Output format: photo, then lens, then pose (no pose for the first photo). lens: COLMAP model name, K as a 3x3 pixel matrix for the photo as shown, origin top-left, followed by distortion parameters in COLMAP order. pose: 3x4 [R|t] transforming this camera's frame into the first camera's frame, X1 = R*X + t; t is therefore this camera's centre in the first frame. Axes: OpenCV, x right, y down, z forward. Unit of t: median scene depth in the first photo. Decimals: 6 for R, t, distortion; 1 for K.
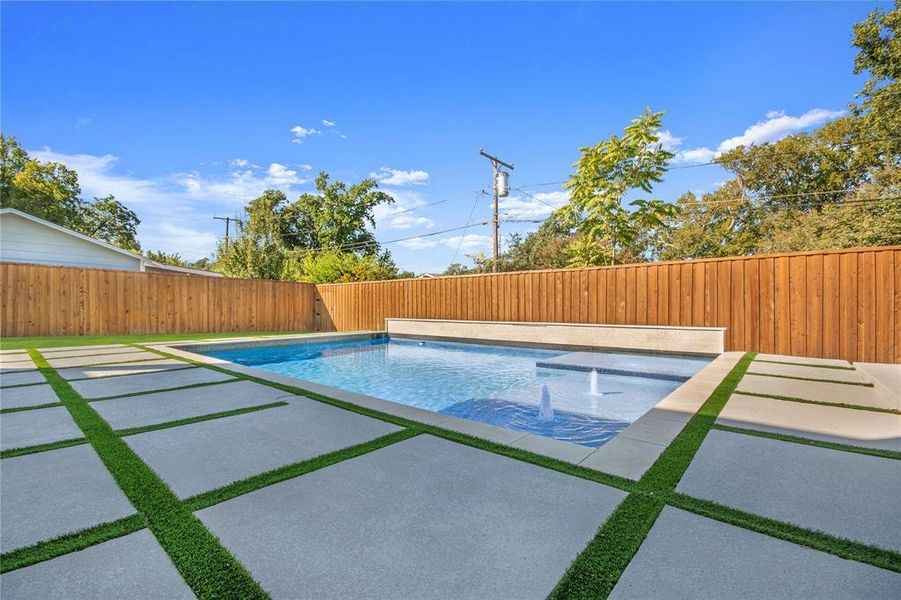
lens RADIAL K [[397.6, 0, 452.7], [0, 397.6, 305.4], [0, 0, 1]] dist [-0.003961, -0.002530]
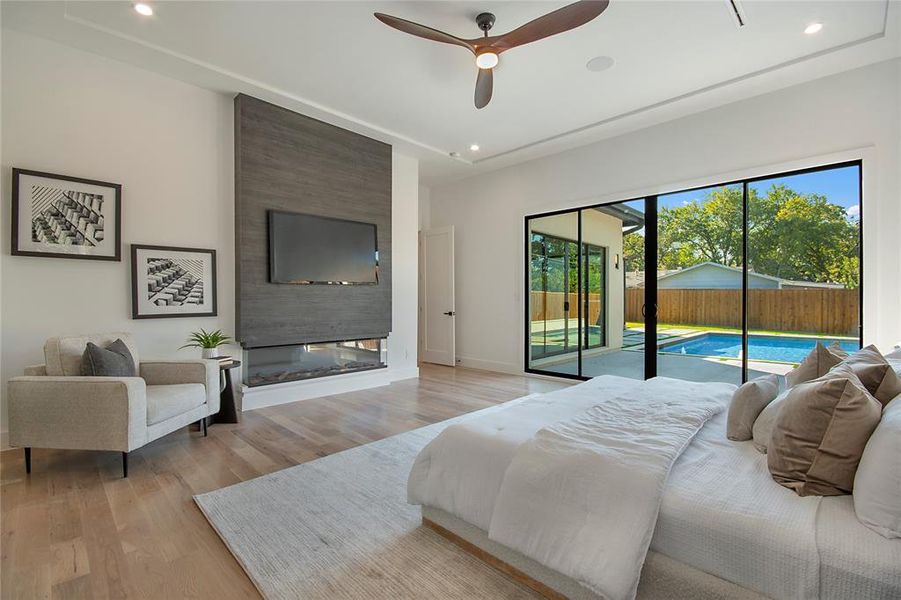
lens RADIAL K [[397.6, 0, 446.9], [0, 397.6, 298.5], [0, 0, 1]] dist [-0.003961, -0.002530]
pose [[-0.090623, -0.005460, -0.995870, 0.803633], [0.000679, 0.999984, -0.005545, -0.036561], [0.995885, -0.001179, -0.090618, -0.118136]]
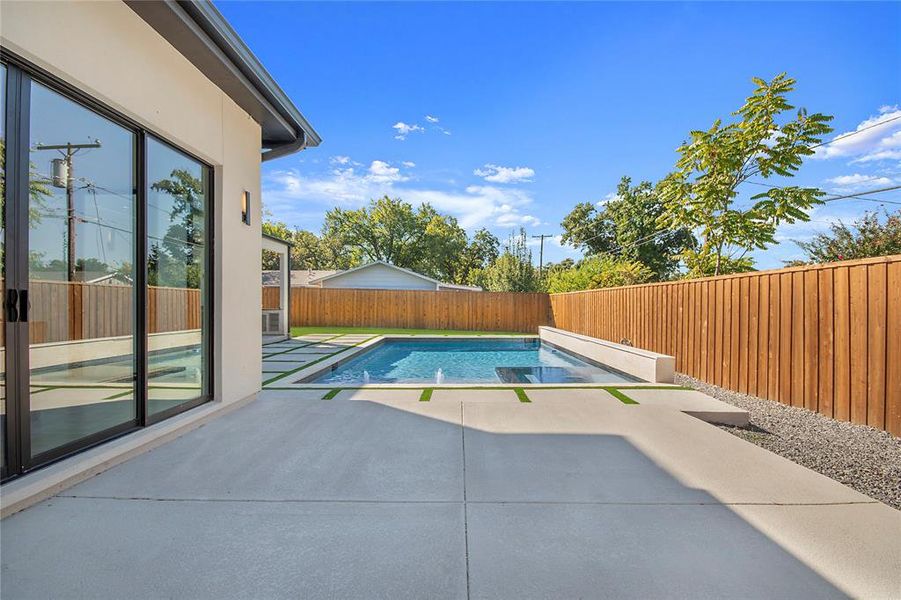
lens RADIAL K [[397.6, 0, 452.8], [0, 397.6, 306.2], [0, 0, 1]] dist [-0.003961, -0.002530]
pose [[0.640287, 0.006089, -0.768111, 0.467425], [-0.000943, 0.999974, 0.007141, -0.028967], [0.768135, -0.003848, 0.640277, 0.024560]]
